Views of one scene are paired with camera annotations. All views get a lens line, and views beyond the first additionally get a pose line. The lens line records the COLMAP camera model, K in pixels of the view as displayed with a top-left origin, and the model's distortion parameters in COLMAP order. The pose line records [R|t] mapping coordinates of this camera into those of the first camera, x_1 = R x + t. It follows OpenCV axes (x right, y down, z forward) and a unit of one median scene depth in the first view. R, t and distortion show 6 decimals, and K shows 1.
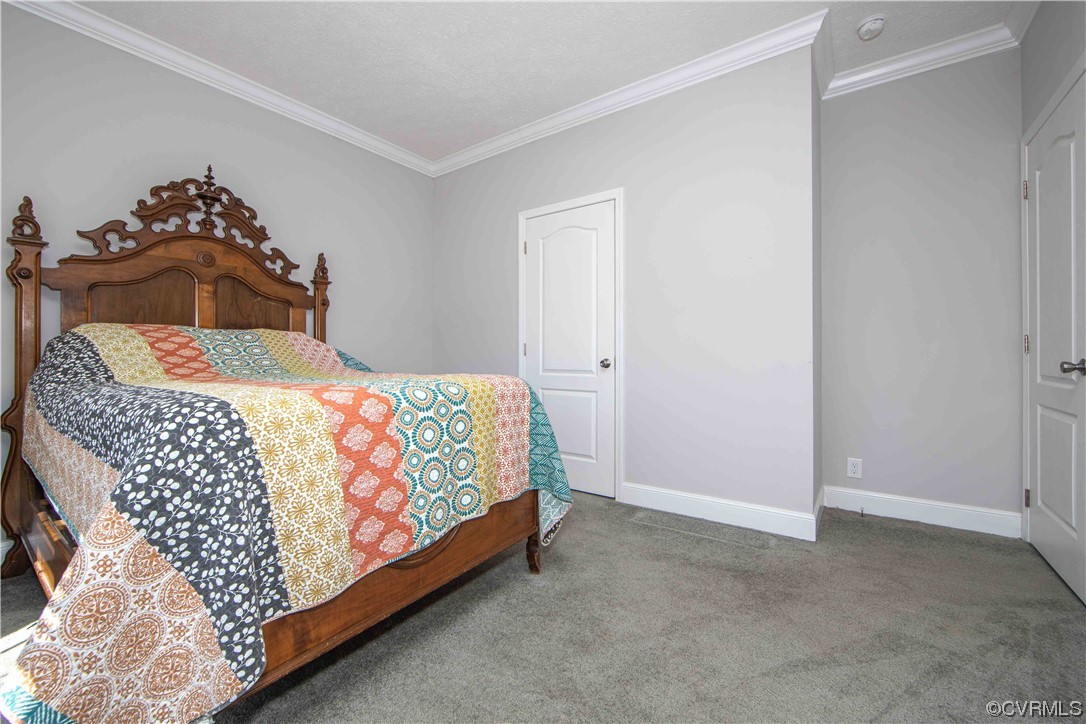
lens RADIAL K [[443.6, 0, 541.9], [0, 443.6, 358.2], [0, 0, 1]] dist [0.000110, 0.000136]
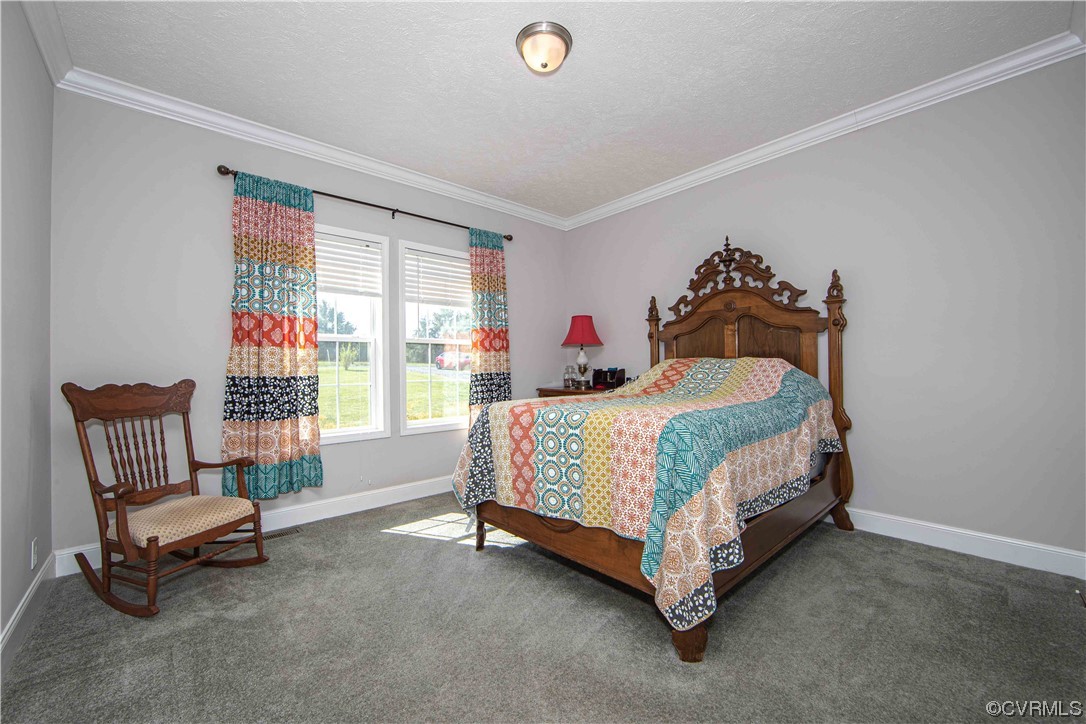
lens RADIAL K [[456.0, 0, 543.0], [0, 456.0, 362.0], [0, 0, 1]] dist [0.000516, 0.000106]
pose [[-0.226671, 0.001109, -0.973971, 0.751459], [0.004142, 0.999991, 0.000174, -0.060980], [0.973962, -0.003995, -0.226674, 0.808968]]
